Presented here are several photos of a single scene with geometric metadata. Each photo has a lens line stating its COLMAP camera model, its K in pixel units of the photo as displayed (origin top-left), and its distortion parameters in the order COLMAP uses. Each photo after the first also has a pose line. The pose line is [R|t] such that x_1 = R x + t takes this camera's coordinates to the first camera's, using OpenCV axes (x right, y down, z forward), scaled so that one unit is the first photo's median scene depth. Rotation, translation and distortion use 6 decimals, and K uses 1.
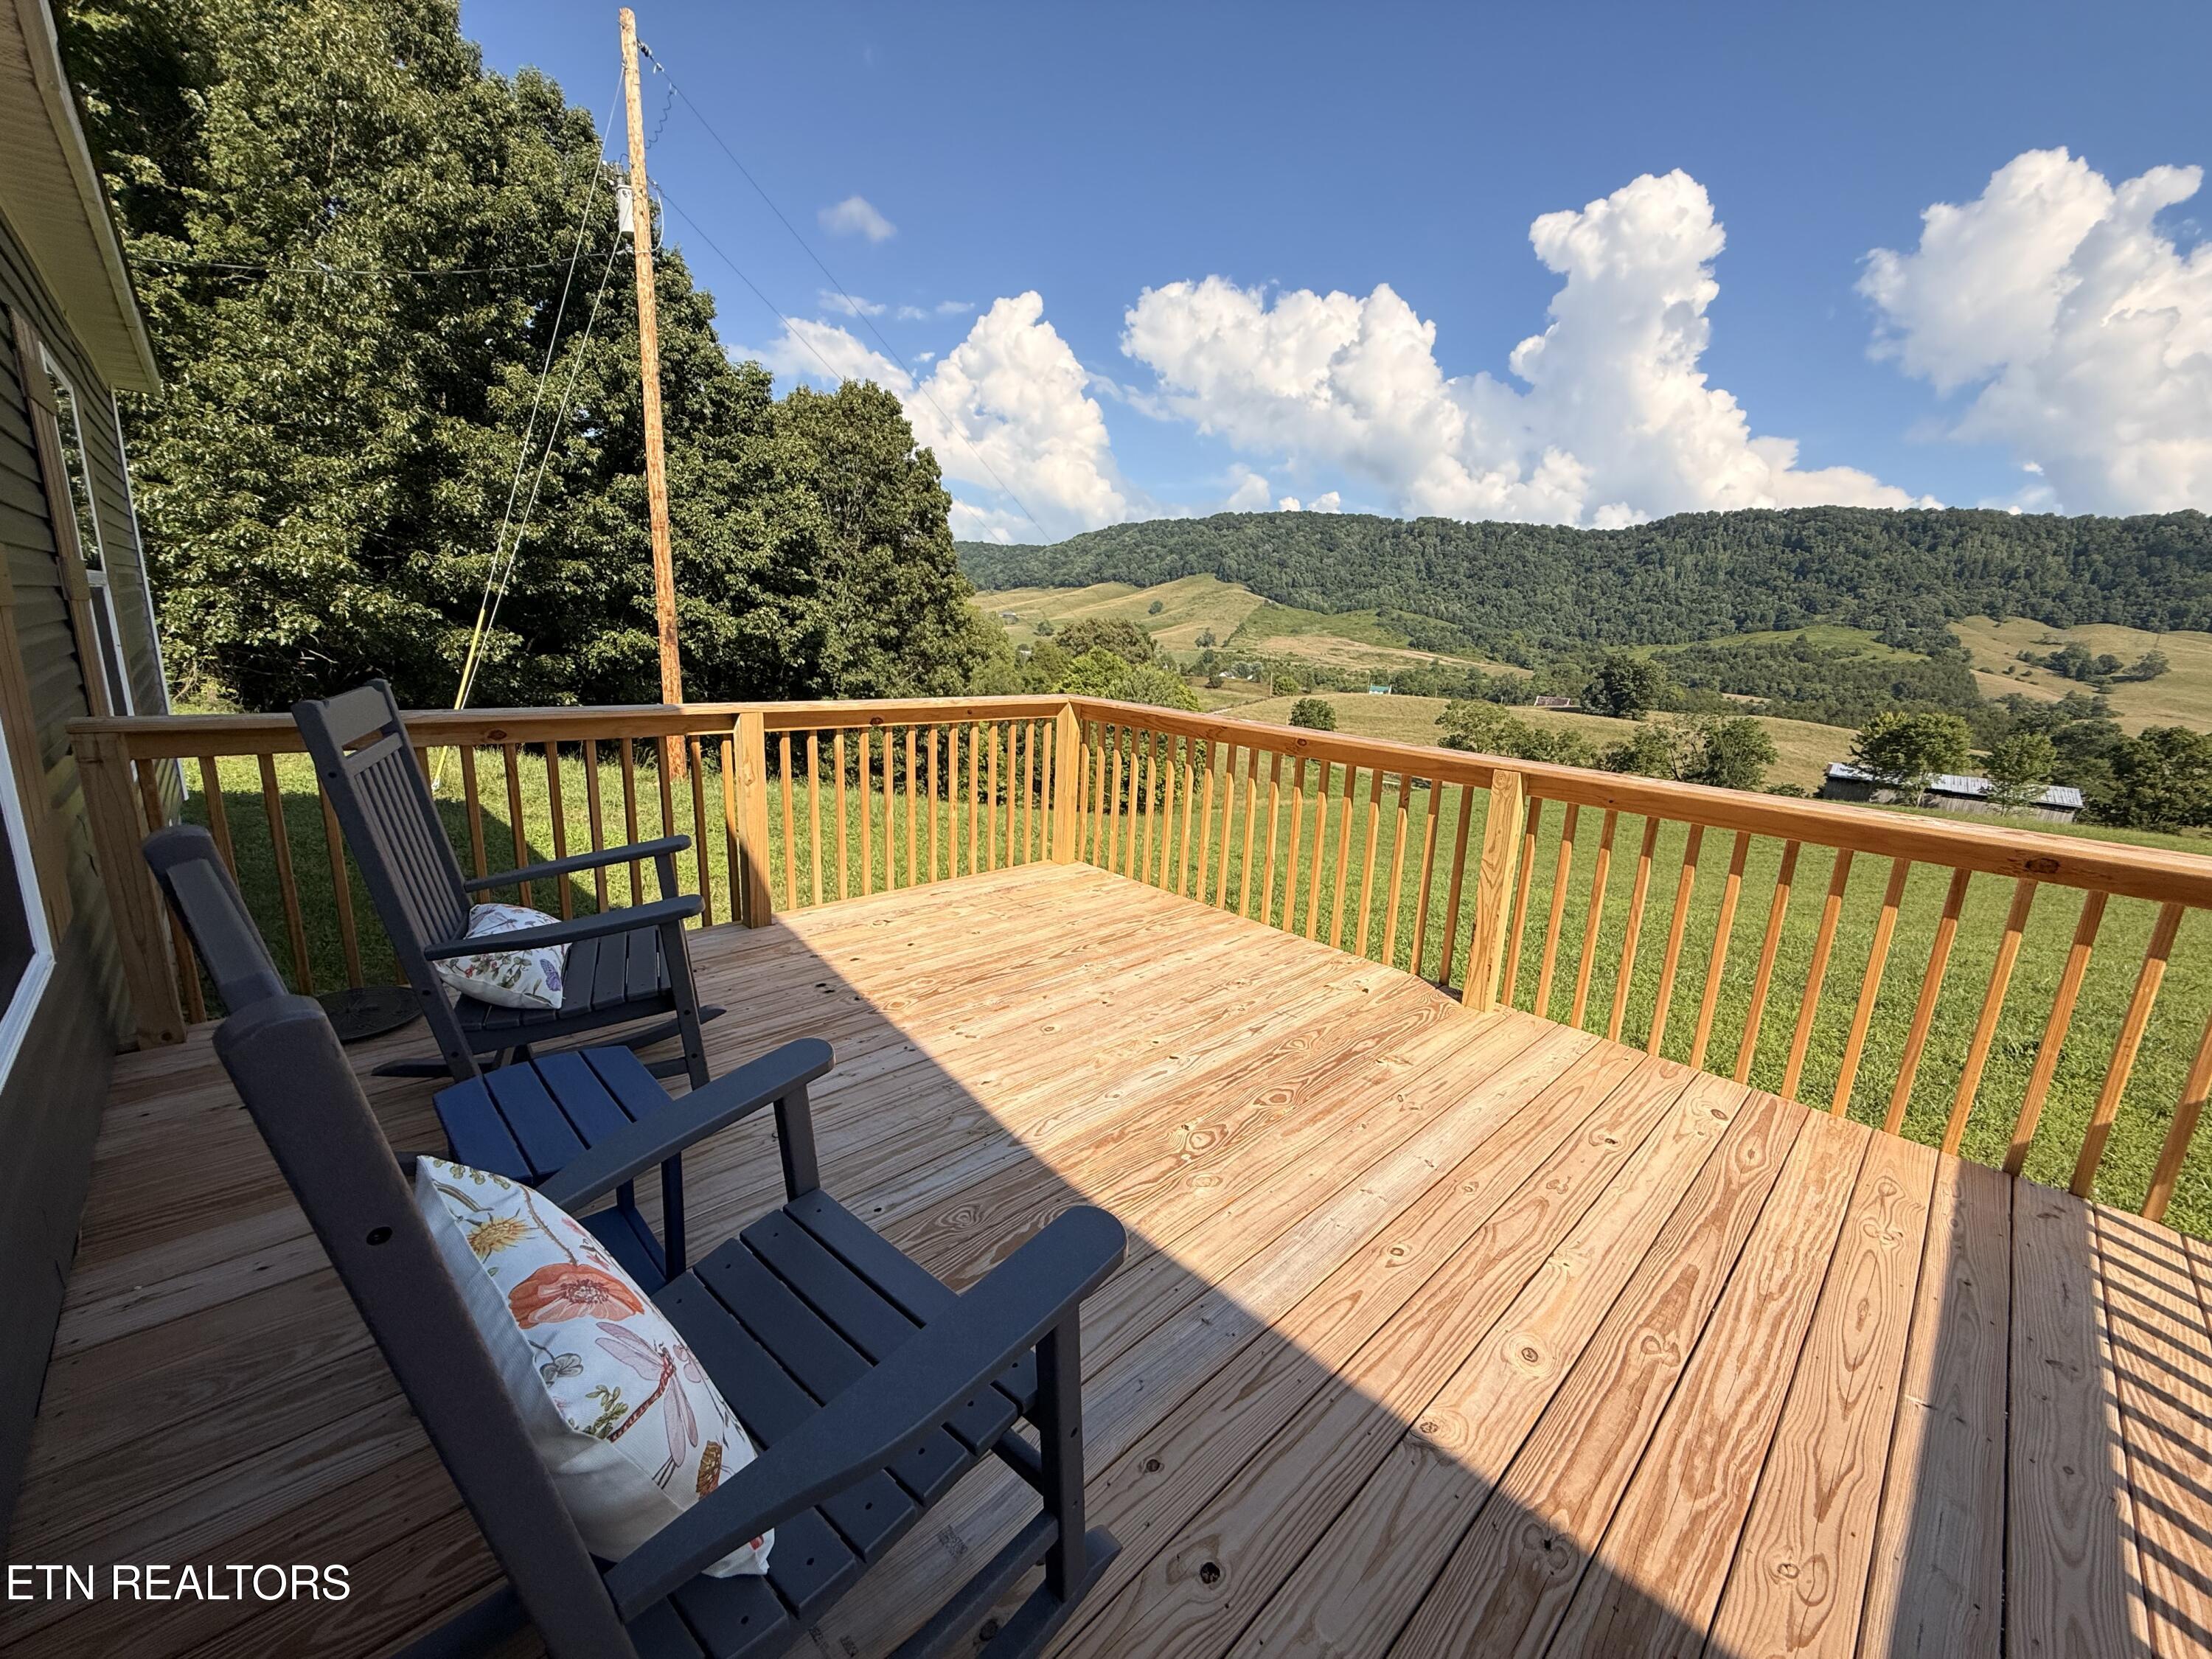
lens RADIAL K [[882.3, 0, 1100.7], [0, 882.3, 830.8], [0, 0, 1]] dist [0.000576, 0.000041]
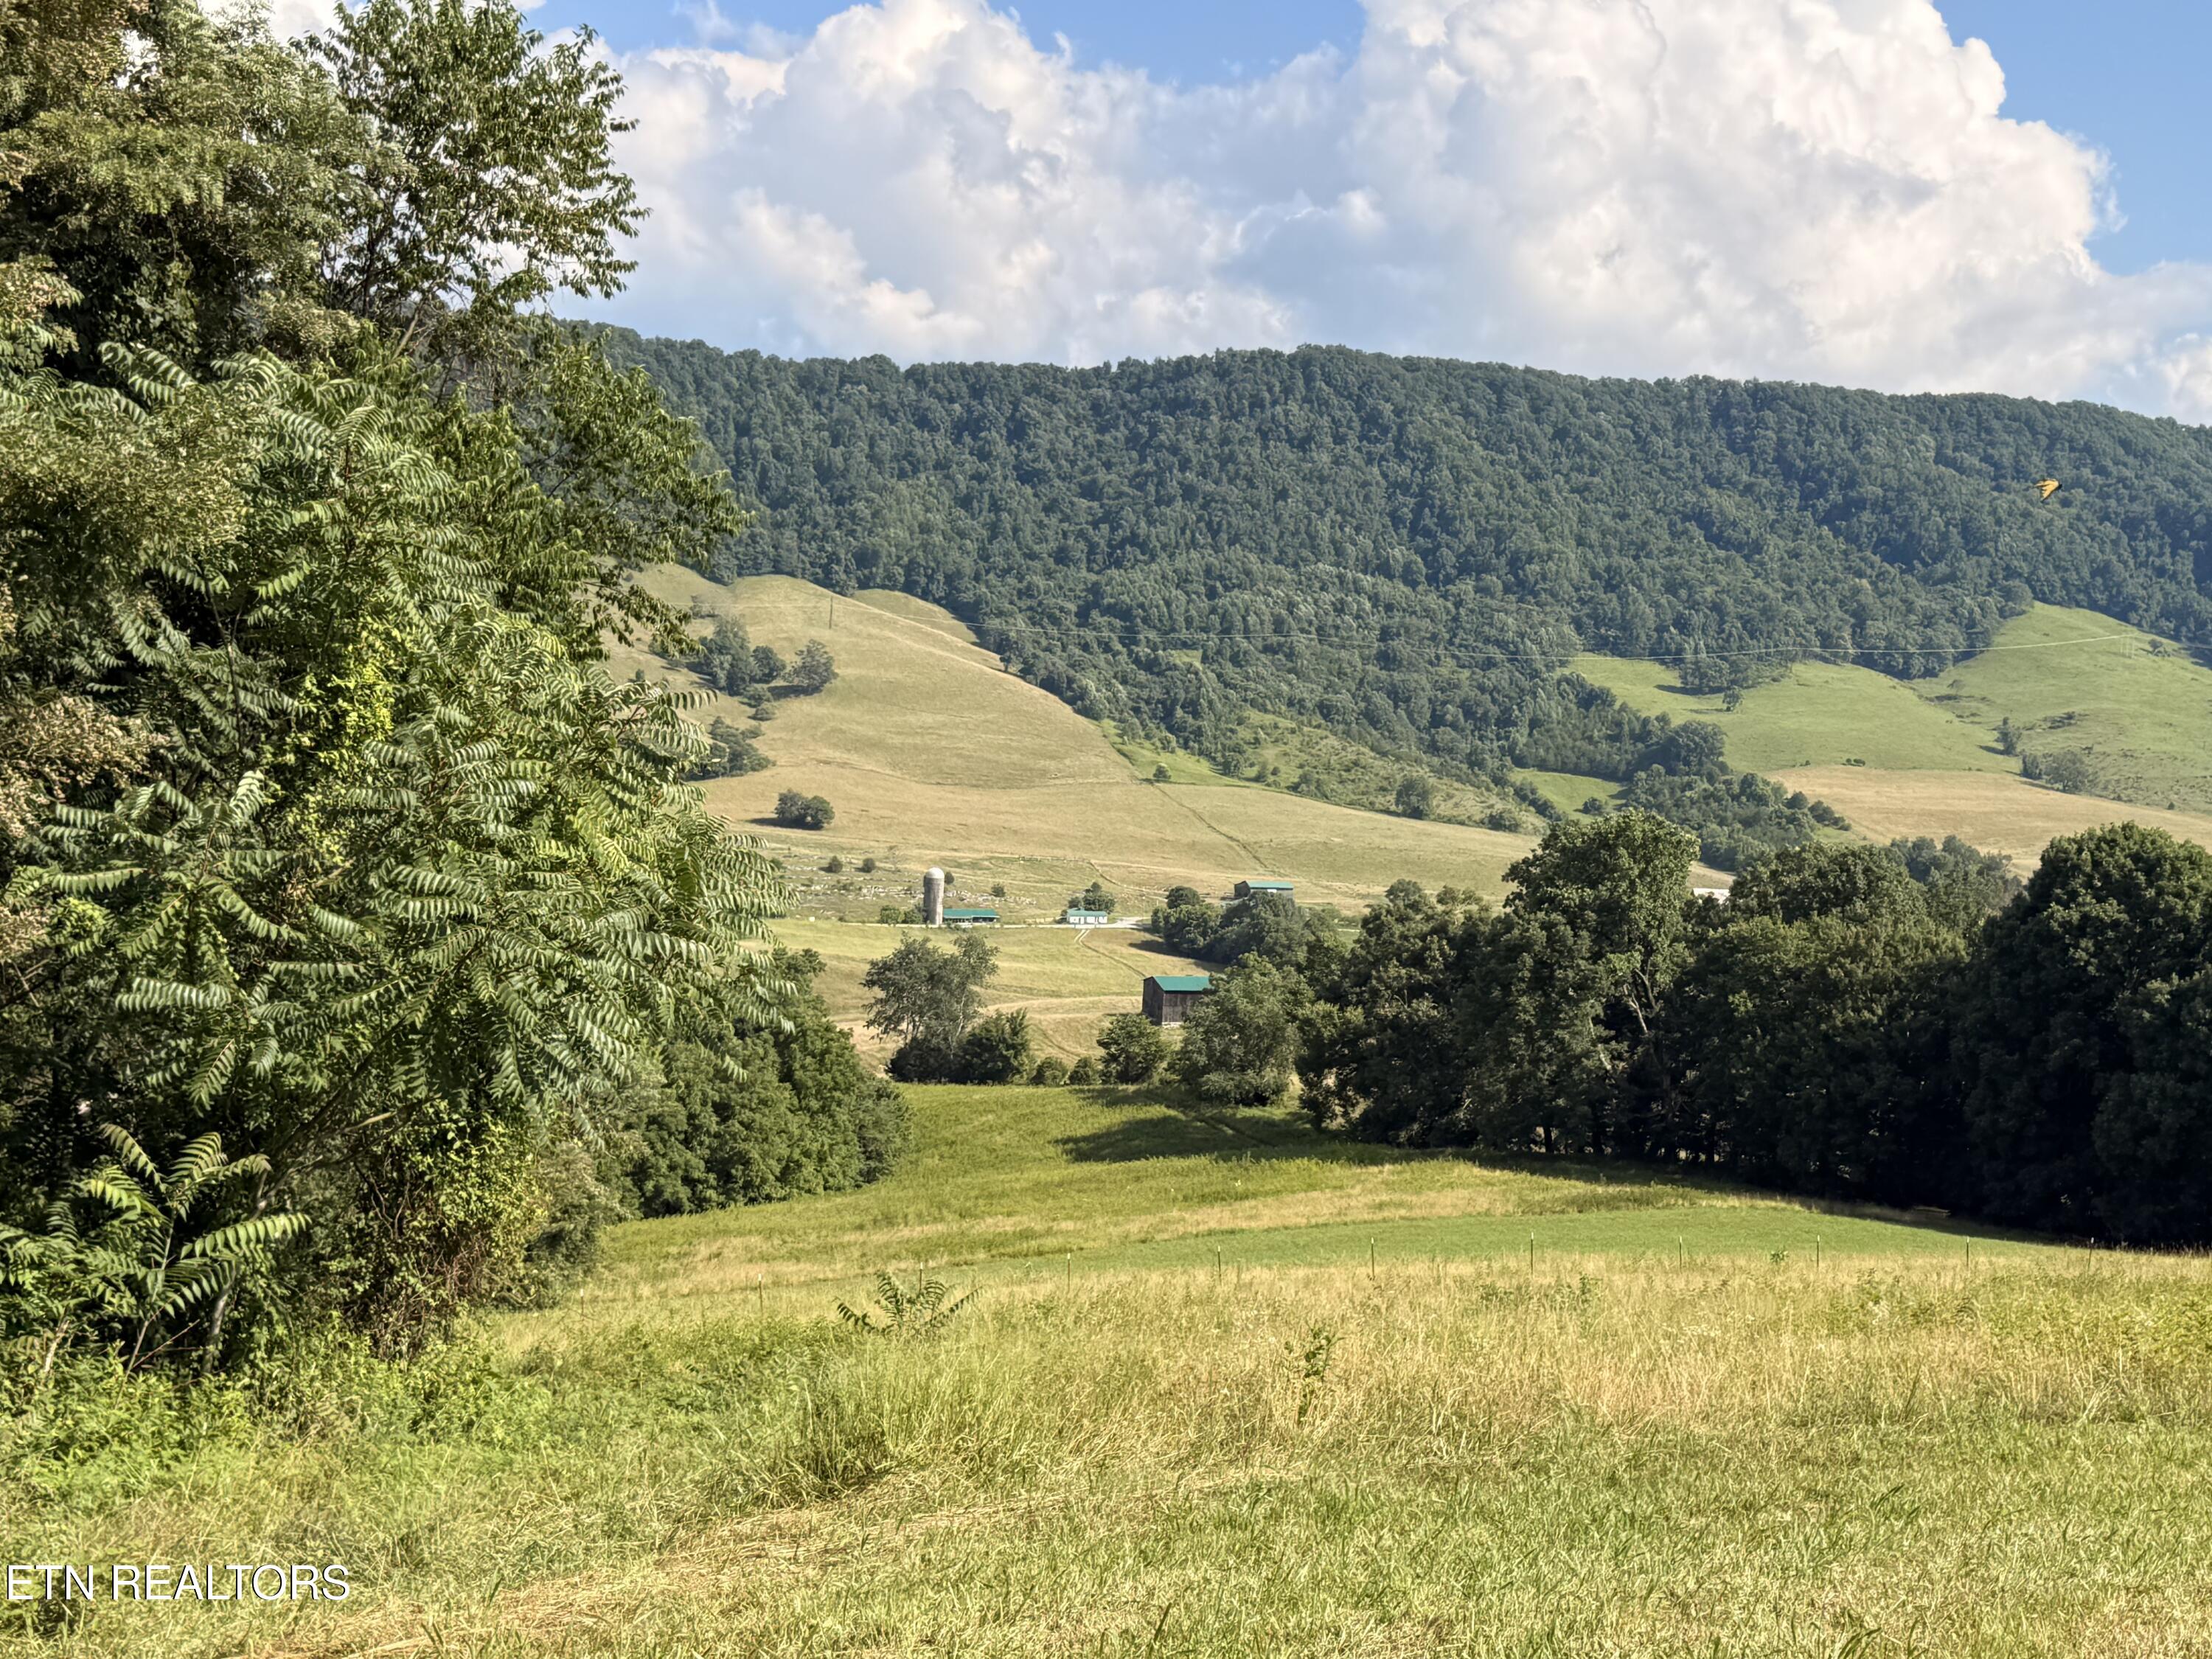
lens RADIAL K [[2852.1, 0, 1107.7], [0, 2852.1, 818.2], [0, 0, 1]] dist [0.104257, 0.000000]
pose [[0.624557, -0.072588, 0.777598, -0.701973], [0.150158, 0.988255, -0.028353, -0.060310], [-0.766408, 0.134471, 0.628122, -1.572635]]
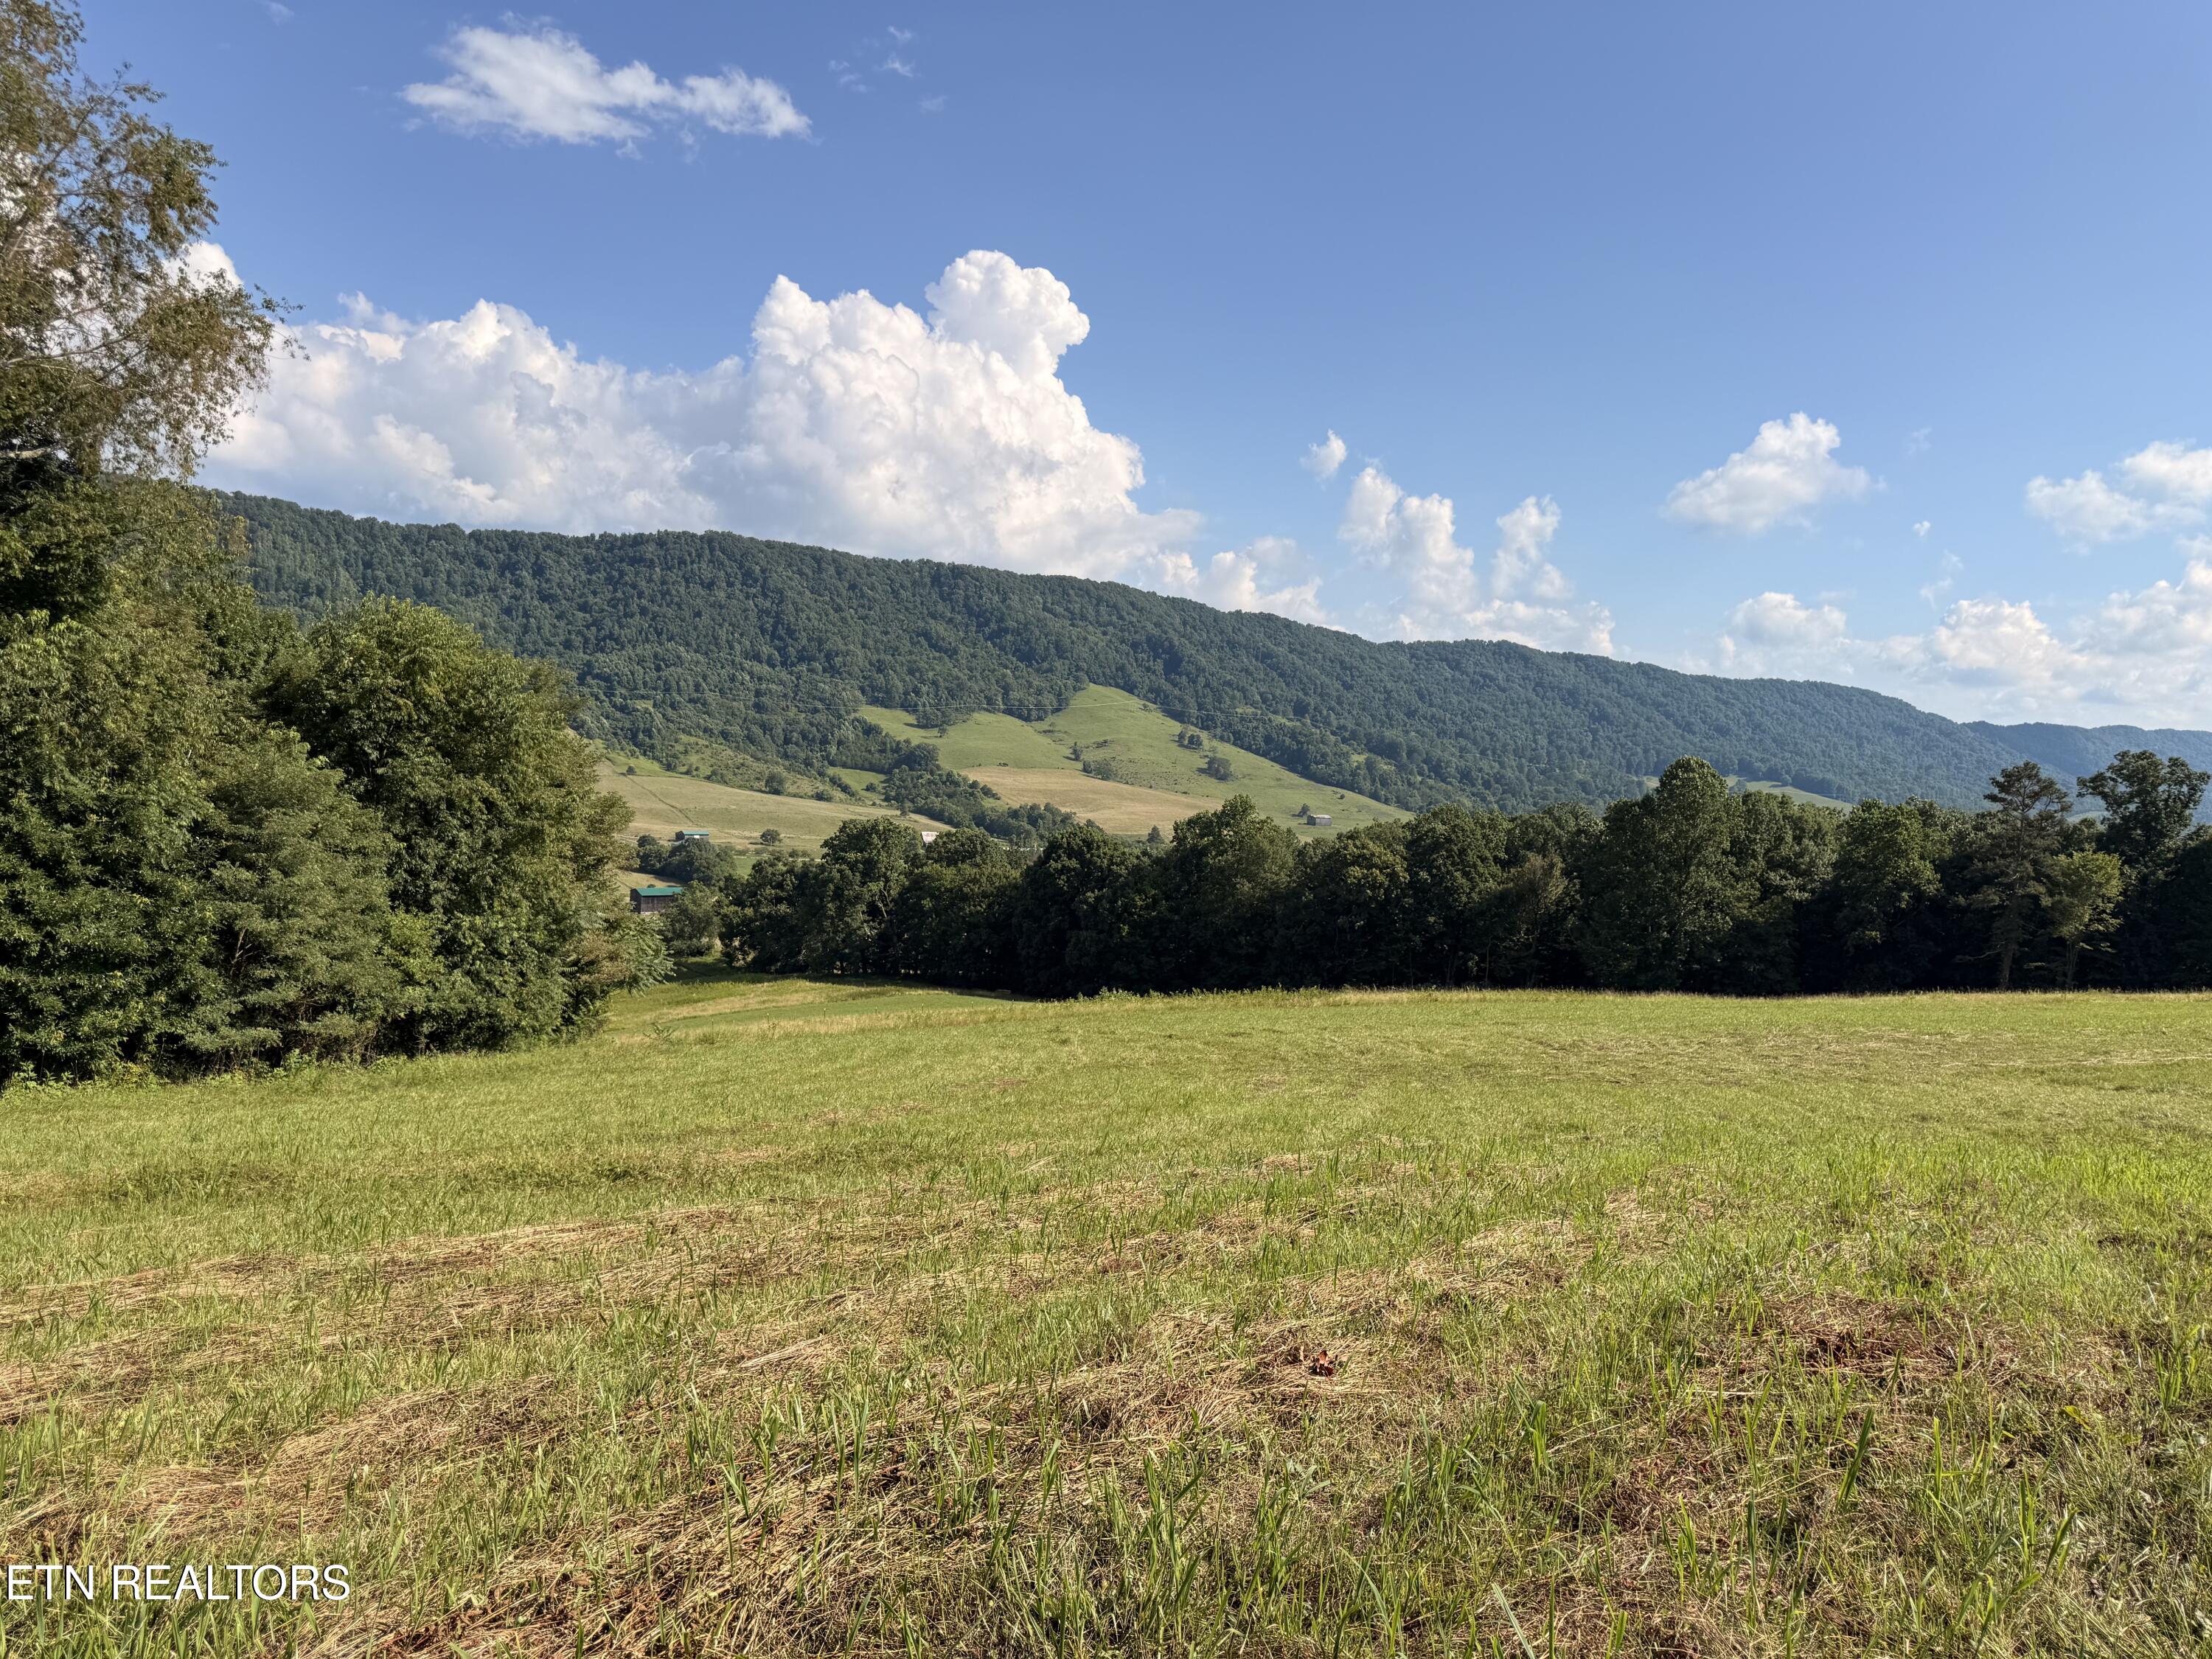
lens RADIAL K [[1545.6, 0, 1134.2], [0, 1545.6, 830.5], [0, 0, 1]] dist [0.058882, -0.068749]
pose [[0.334054, -0.100022, 0.937232, -0.977366], [0.153599, 0.986838, 0.050570, -0.100727], [-0.929955, 0.127065, 0.345020, -1.753795]]
